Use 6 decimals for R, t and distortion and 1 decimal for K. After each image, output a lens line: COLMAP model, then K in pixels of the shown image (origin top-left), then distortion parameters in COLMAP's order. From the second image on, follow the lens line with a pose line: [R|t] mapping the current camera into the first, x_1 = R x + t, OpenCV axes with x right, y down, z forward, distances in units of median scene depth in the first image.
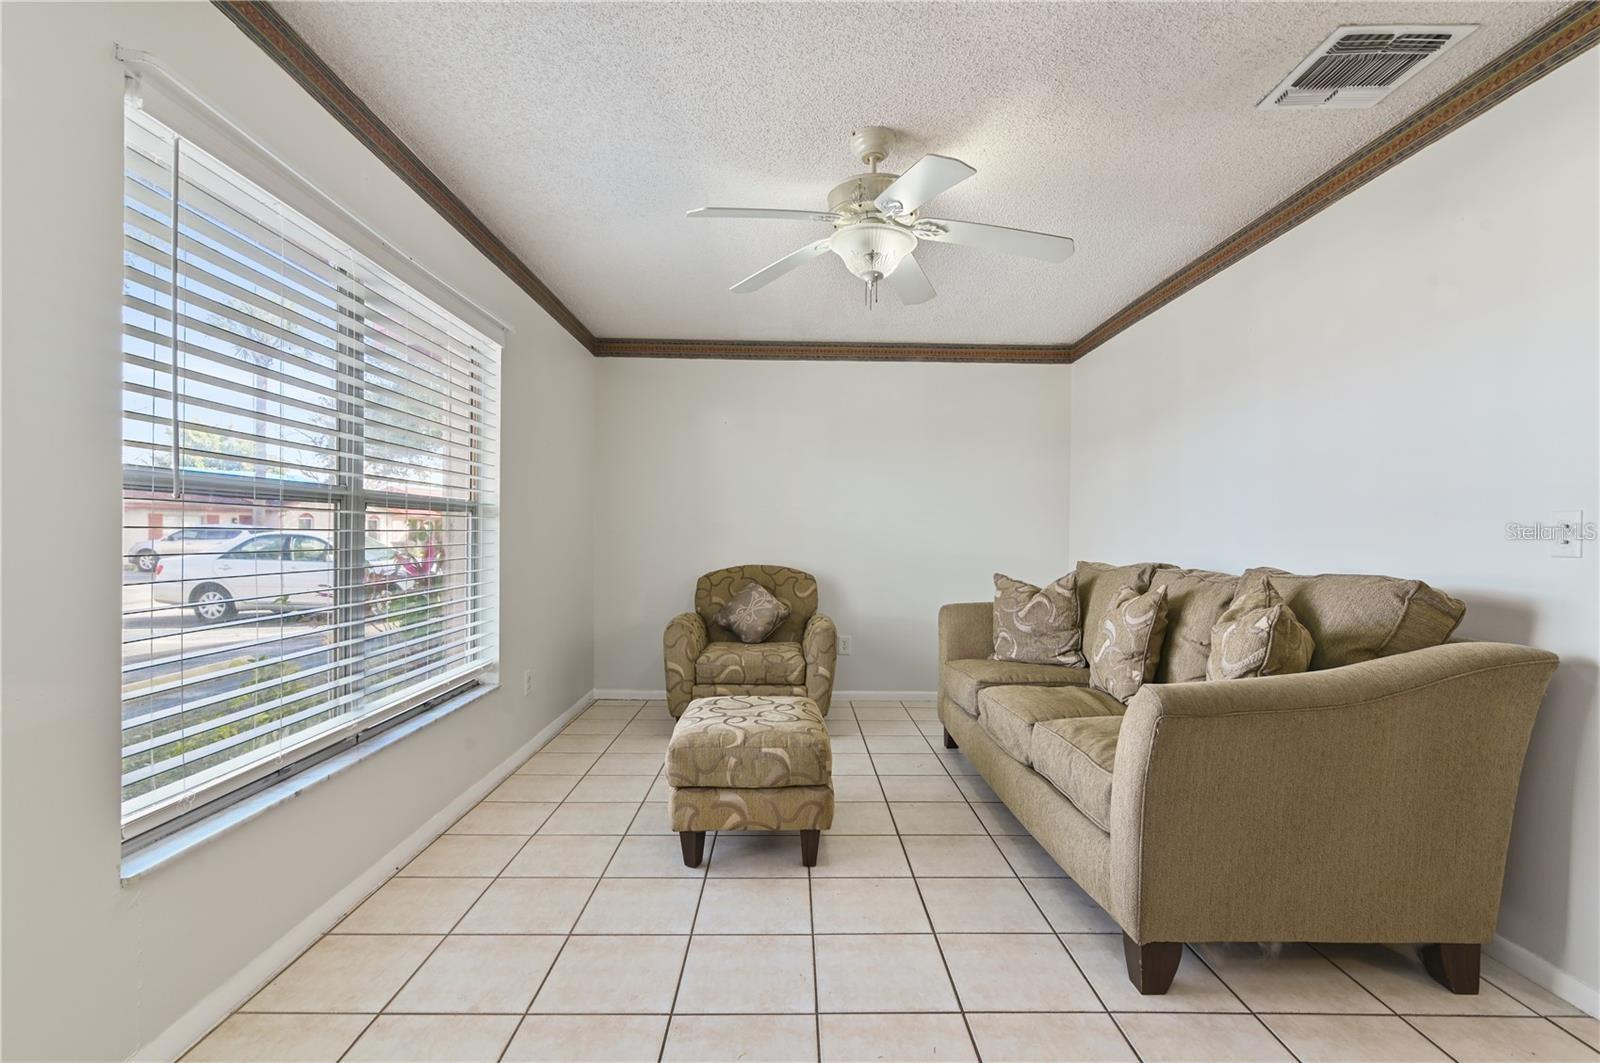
lens RADIAL K [[737.7, 0, 799.9], [0, 737.7, 536.6], [0, 0, 1]] dist [-0.001157, 0.000491]
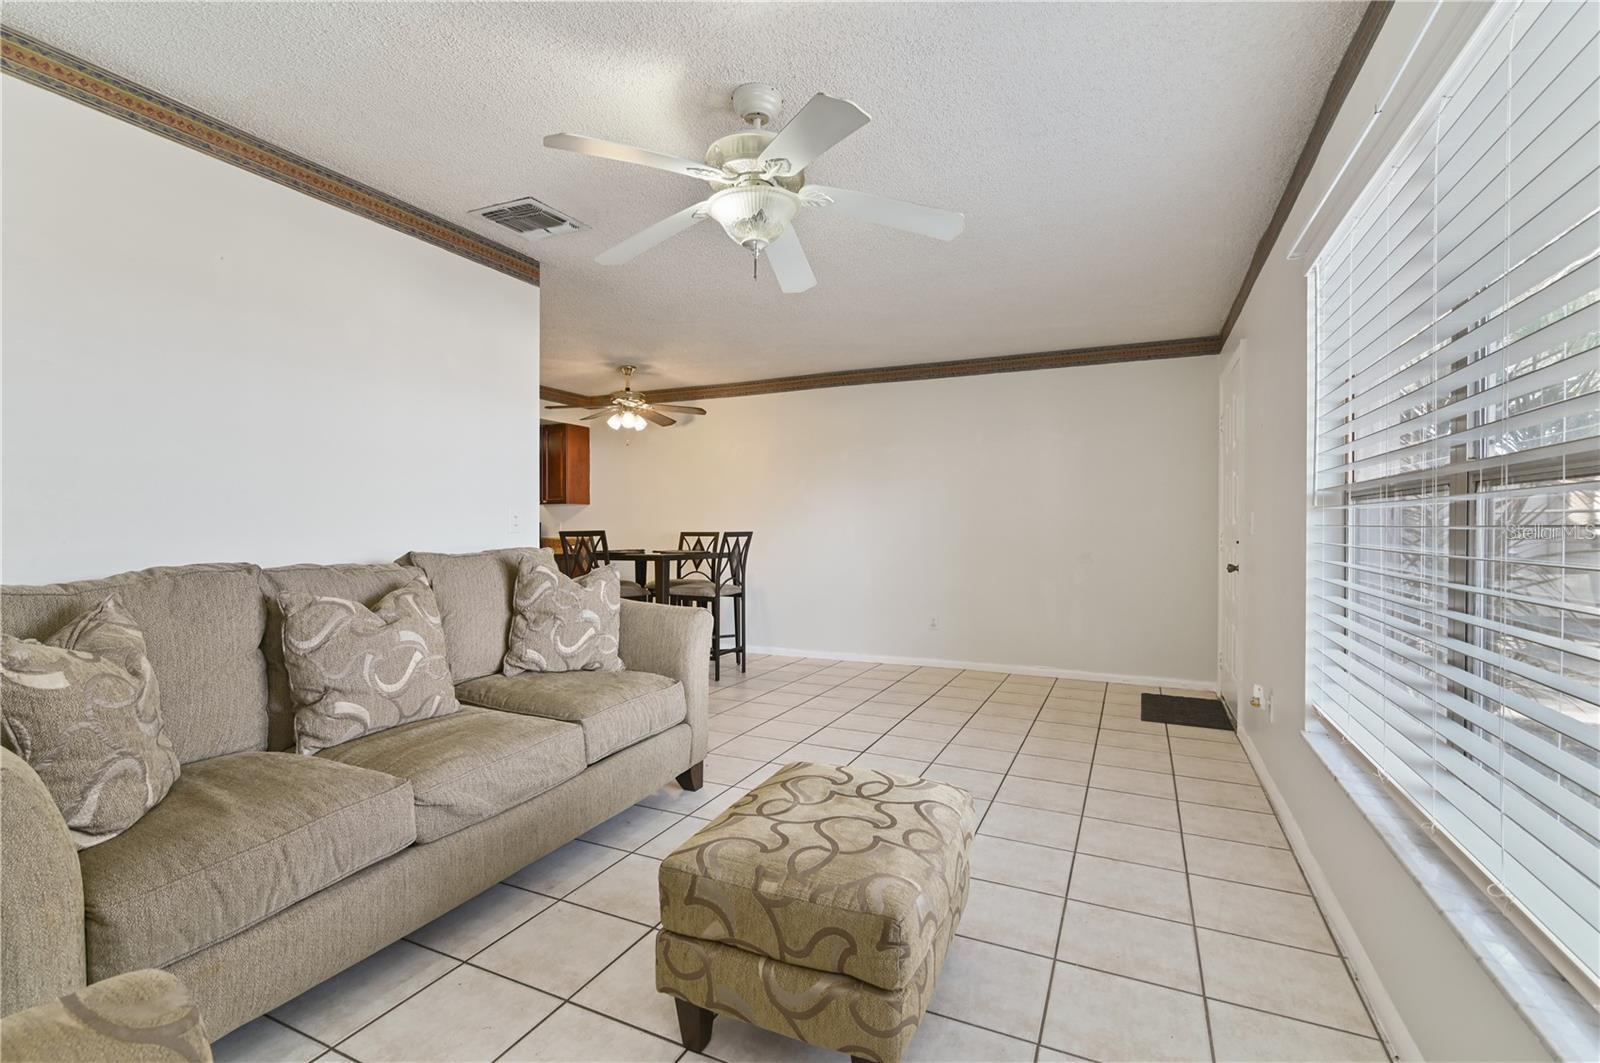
lens RADIAL K [[714.2, 0, 796.4], [0, 714.2, 528.3], [0, 0, 1]] dist [0.015765, -0.000025]
pose [[-0.897128, -0.012591, 0.441591, -0.345995], [-0.008366, 0.999899, 0.011513, -0.009224], [-0.441691, 0.006634, -0.897142, 1.755848]]
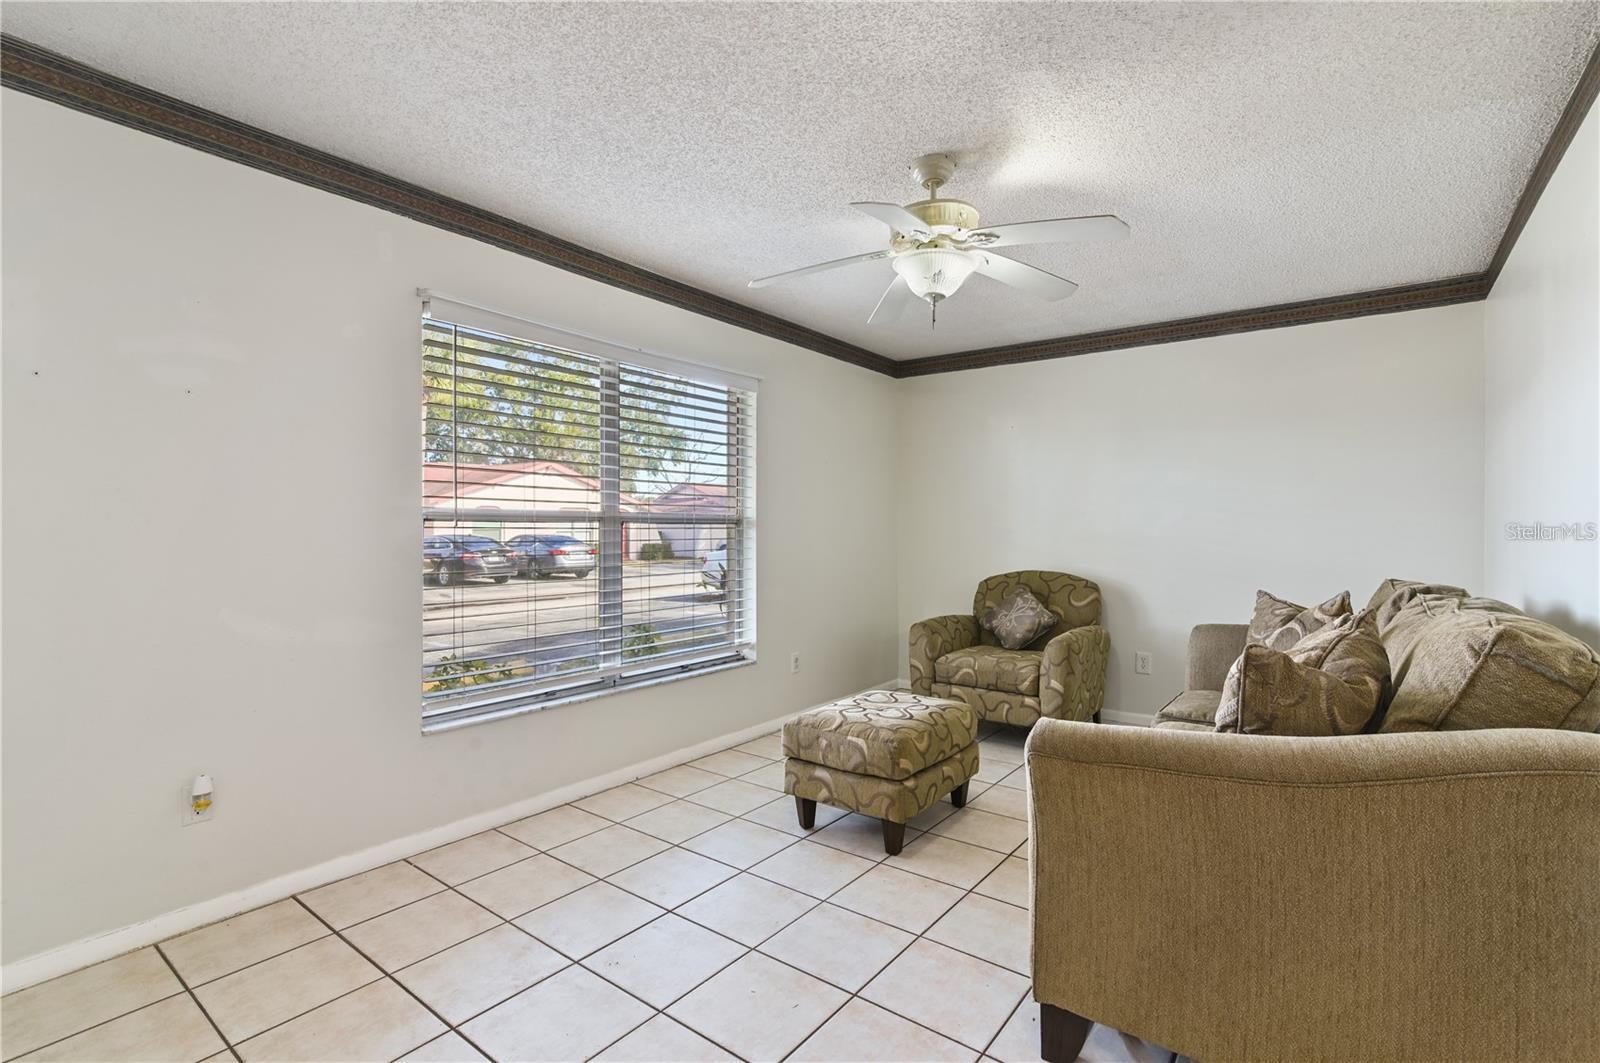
lens RADIAL K [[744.5, 0, 802.7], [0, 744.5, 528.7], [0, 0, 1]] dist [0.000261, 0.001418]
pose [[0.785635, -0.005884, -0.618662, 0.587503], [0.001708, 0.999972, -0.007341, -0.019756], [0.618687, 0.004710, 0.785623, 0.065405]]
